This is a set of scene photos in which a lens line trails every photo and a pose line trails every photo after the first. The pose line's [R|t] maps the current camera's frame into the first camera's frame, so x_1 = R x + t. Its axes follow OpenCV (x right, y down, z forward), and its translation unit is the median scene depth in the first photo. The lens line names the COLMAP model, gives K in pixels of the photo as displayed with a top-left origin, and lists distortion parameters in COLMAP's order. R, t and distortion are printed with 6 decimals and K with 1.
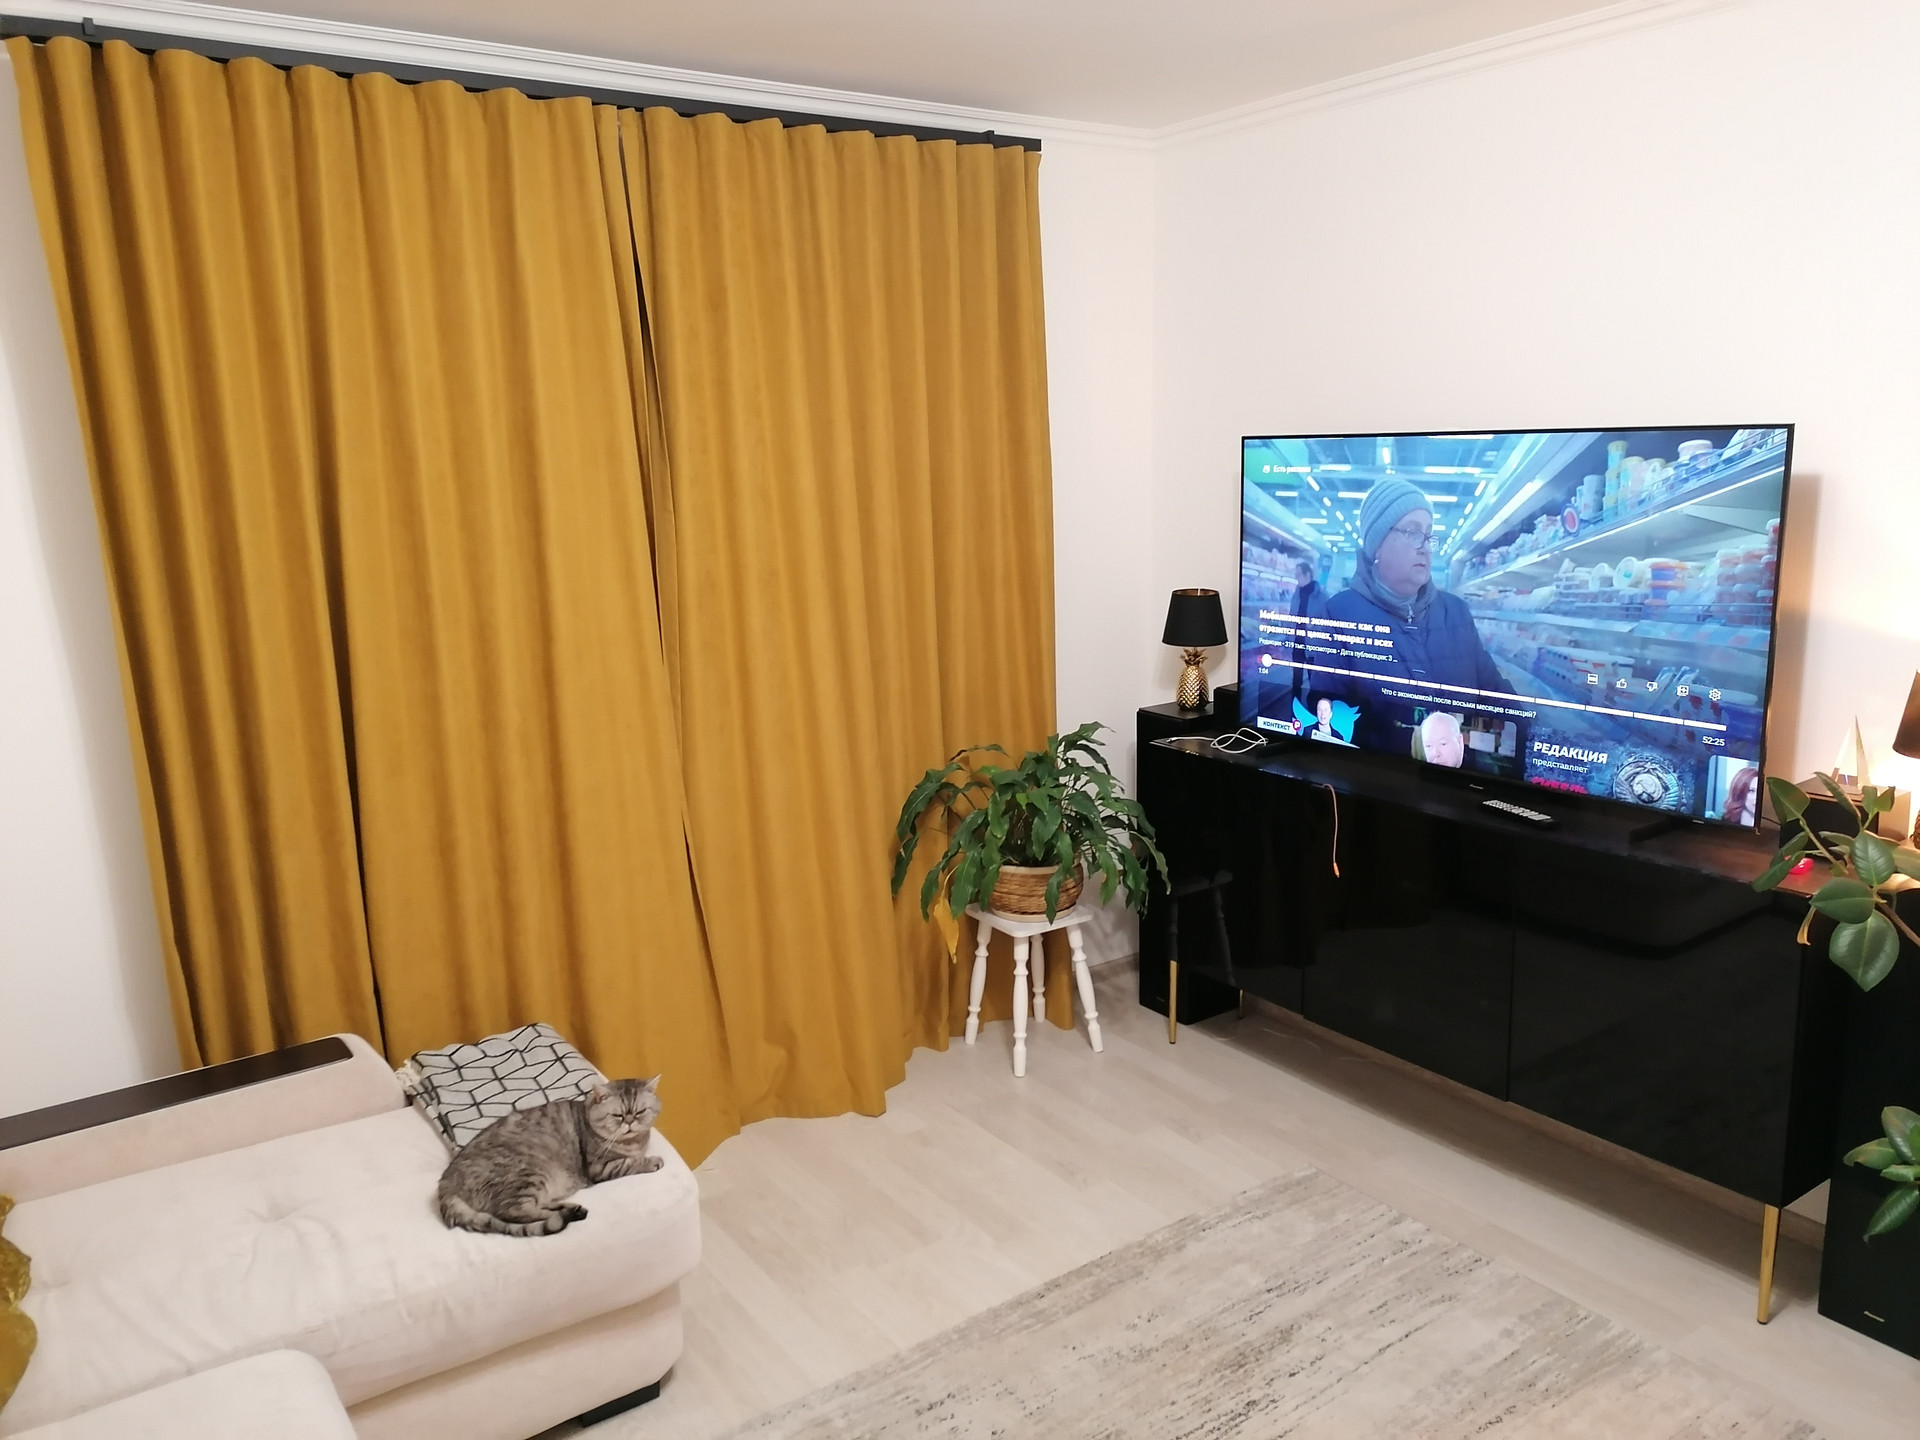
lens RADIAL K [[1419.8, 0, 959.6], [0, 1419.8, 722.0], [0, 0, 1]] dist [0.015950, 0.002752]
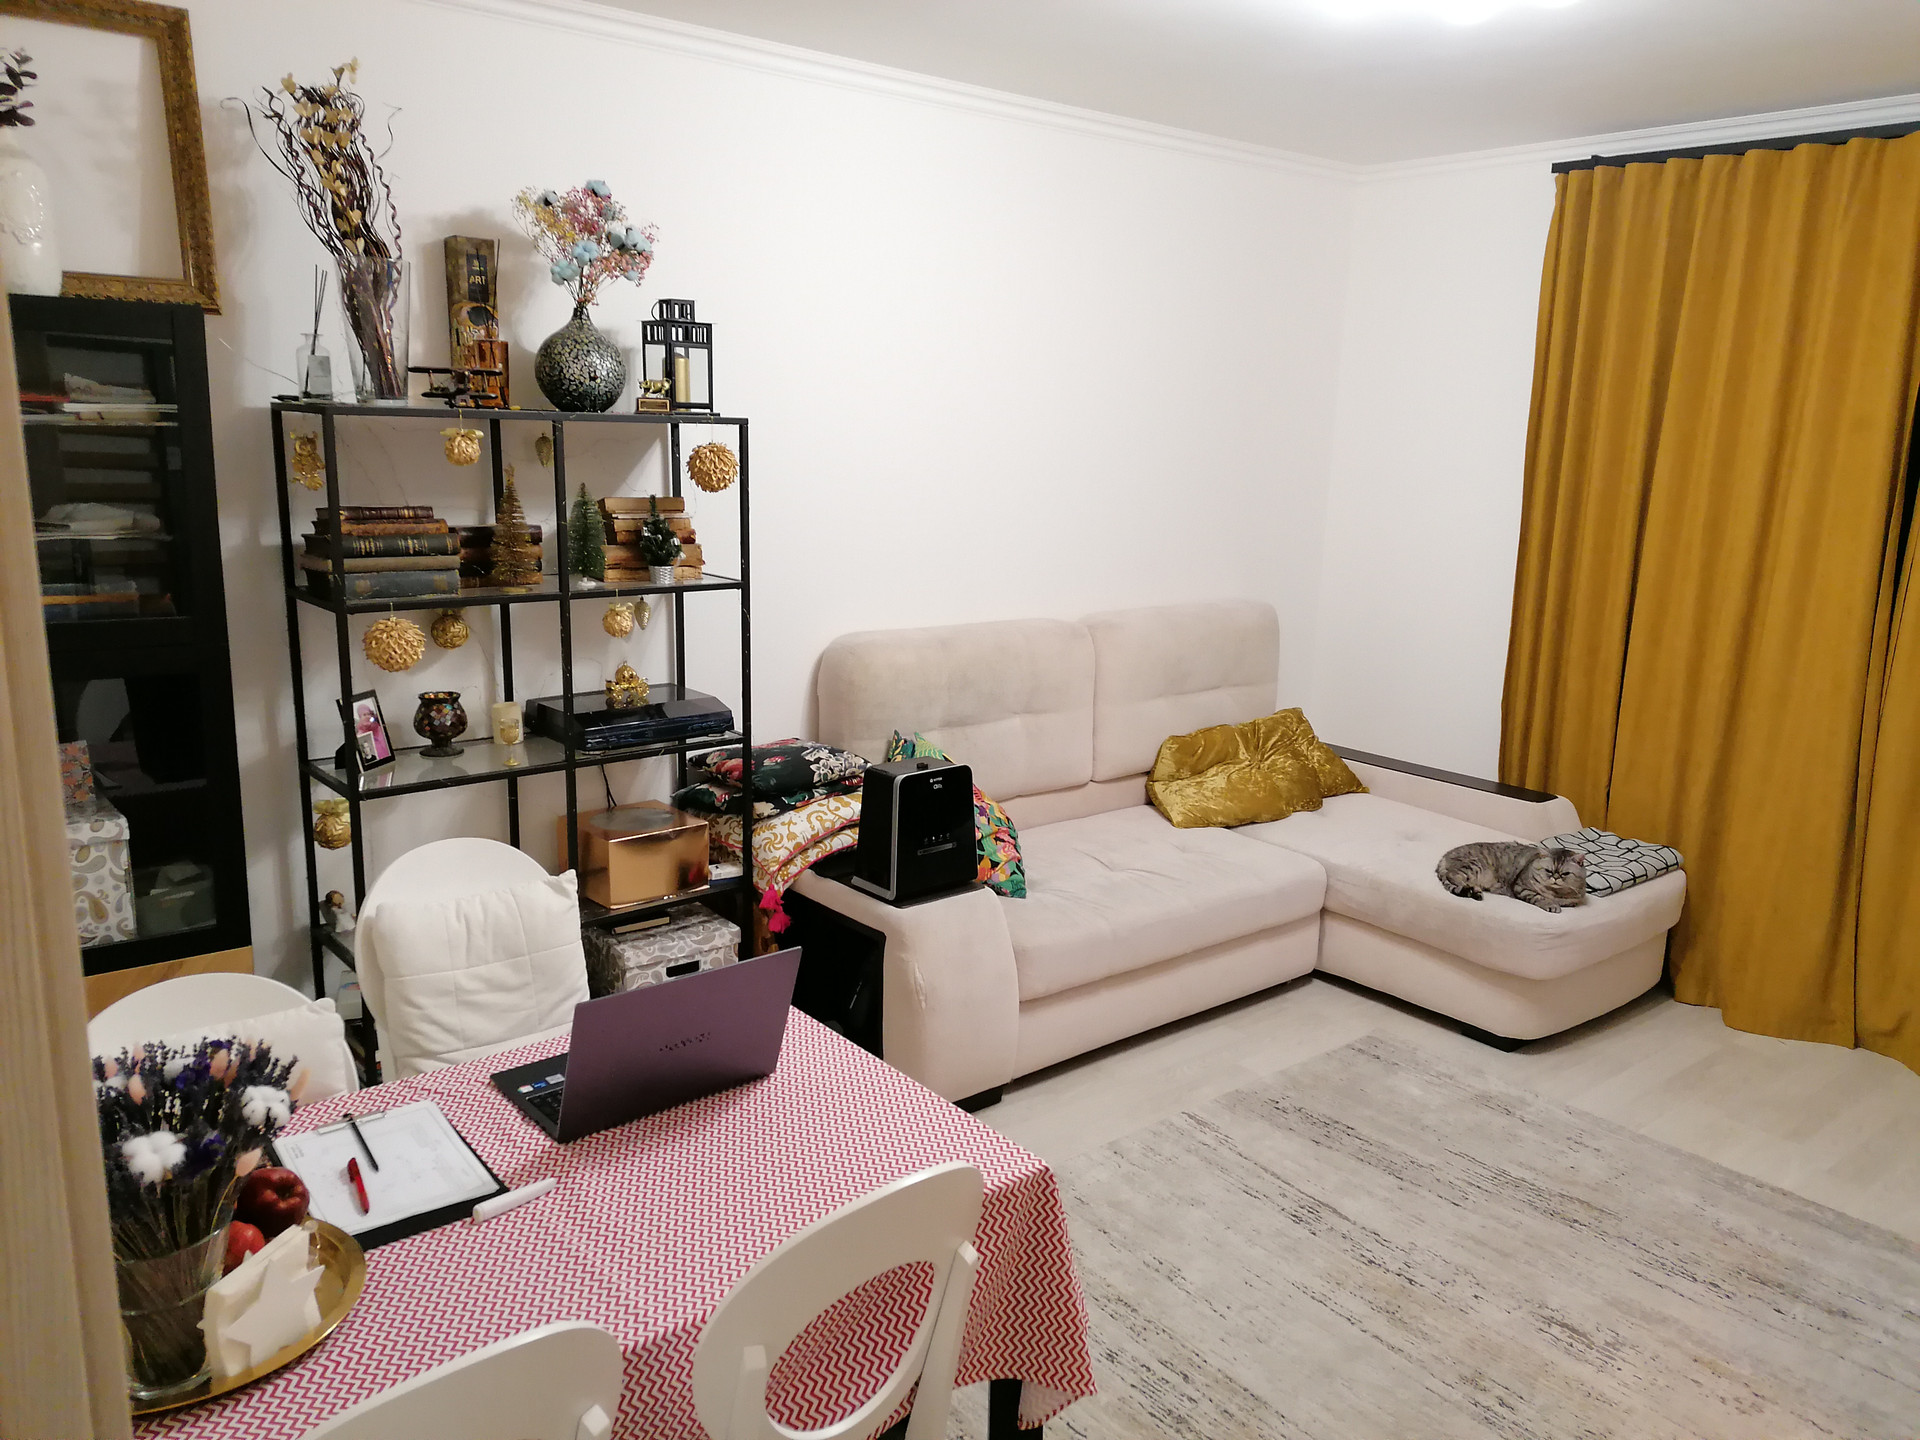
lens RADIAL K [[1419.8, 0, 959.0], [0, 1419.8, 720.6], [0, 0, 1]] dist [0.015950, 0.002752]
pose [[0.075840, 0.240380, -0.967712, 1.051913], [-0.222729, 0.950069, 0.218543, -0.051815], [0.971926, 0.198963, 0.125593, 0.180788]]
